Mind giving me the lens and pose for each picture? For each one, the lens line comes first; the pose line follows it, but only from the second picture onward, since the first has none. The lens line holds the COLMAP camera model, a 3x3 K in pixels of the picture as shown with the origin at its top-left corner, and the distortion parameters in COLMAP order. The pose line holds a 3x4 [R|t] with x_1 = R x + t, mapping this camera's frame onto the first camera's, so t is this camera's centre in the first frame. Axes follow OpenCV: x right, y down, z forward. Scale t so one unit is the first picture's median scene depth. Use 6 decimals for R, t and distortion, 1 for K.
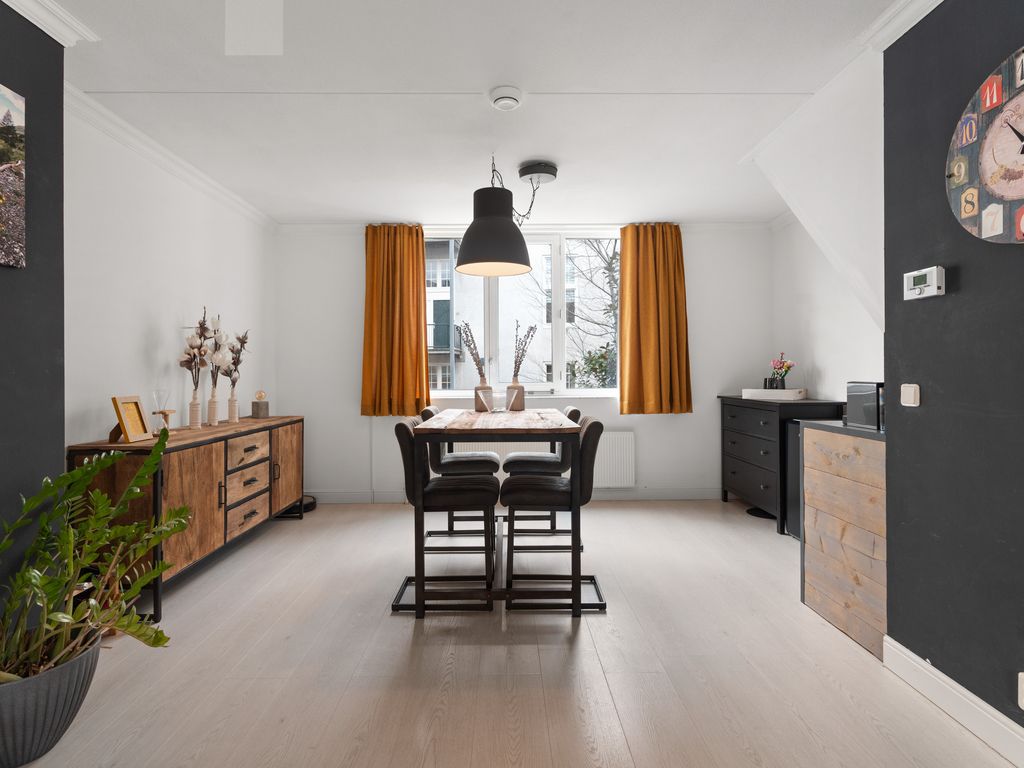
lens RADIAL K [[529.6, 0, 517.7], [0, 529.6, 374.7], [0, 0, 1]] dist [0.000826, -0.002395]
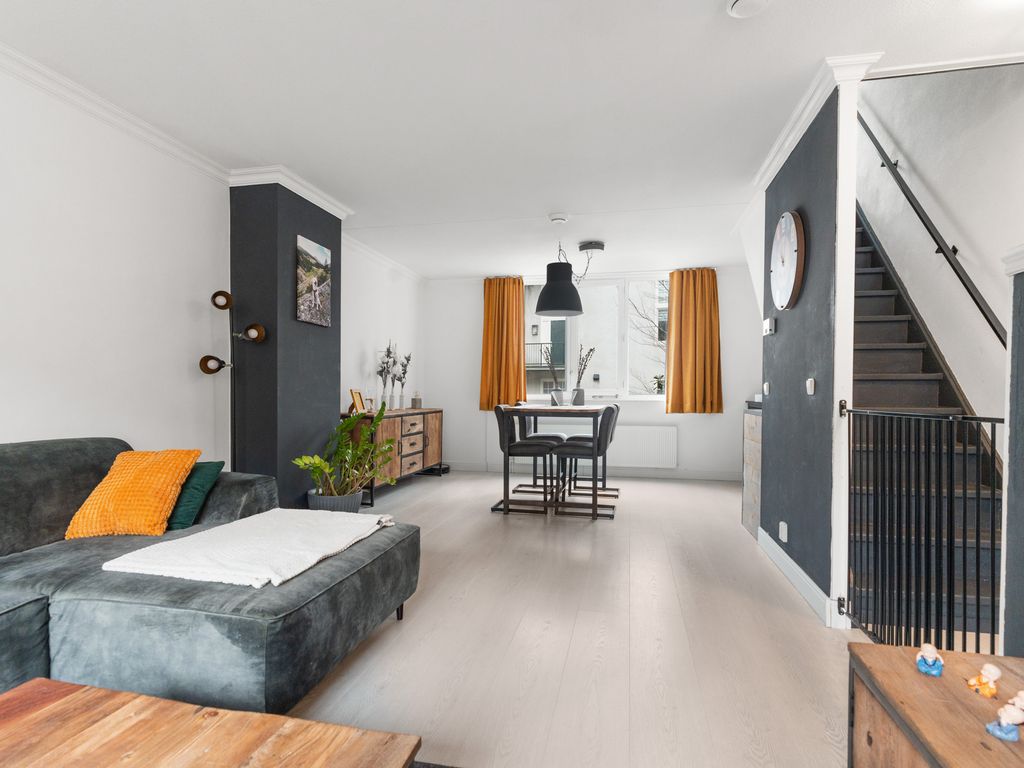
lens RADIAL K [[529.6, 0, 516.0], [0, 529.6, 389.5], [0, 0, 1]] dist [0.000826, -0.002395]
pose [[0.972808, 0.010898, -0.231355, 0.193555], [-0.011747, 0.999928, -0.002292, 0.031640], [0.231314, 0.004947, 0.972867, -0.549753]]
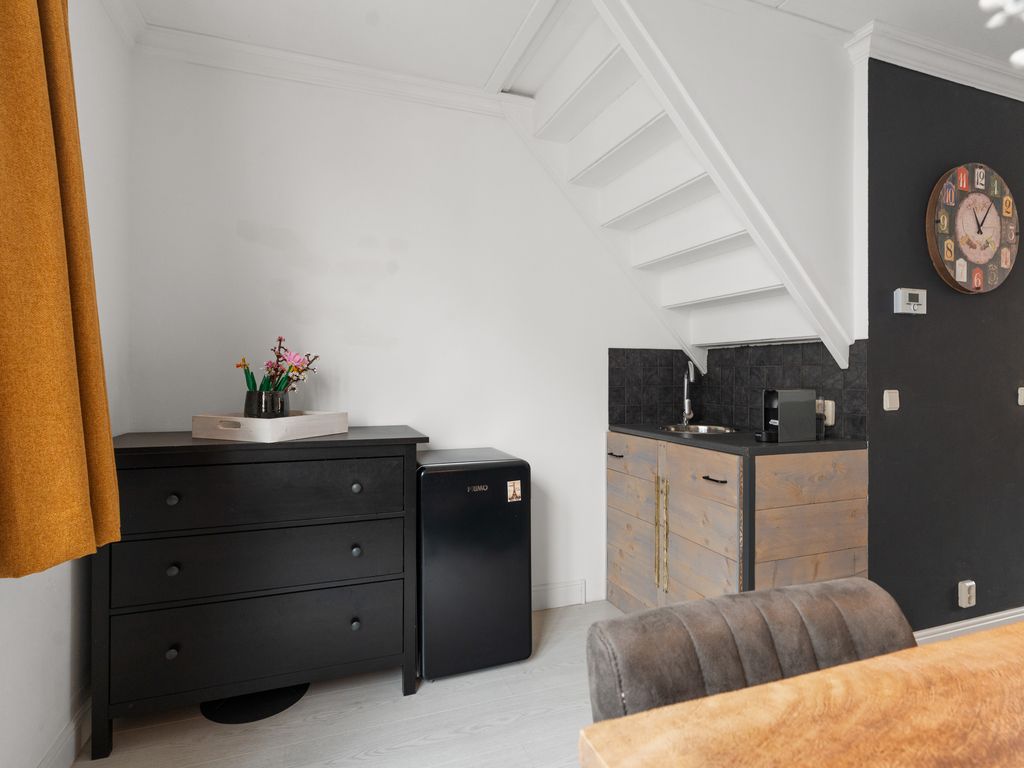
lens RADIAL K [[529.6, 0, 509.9], [0, 529.6, 377.4], [0, 0, 1]] dist [0.000826, -0.002395]
pose [[-0.310488, 0.004347, 0.950567, -0.030159], [0.002925, 0.999989, -0.003618, -0.004288], [-0.950573, 0.001657, -0.310498, 1.375968]]
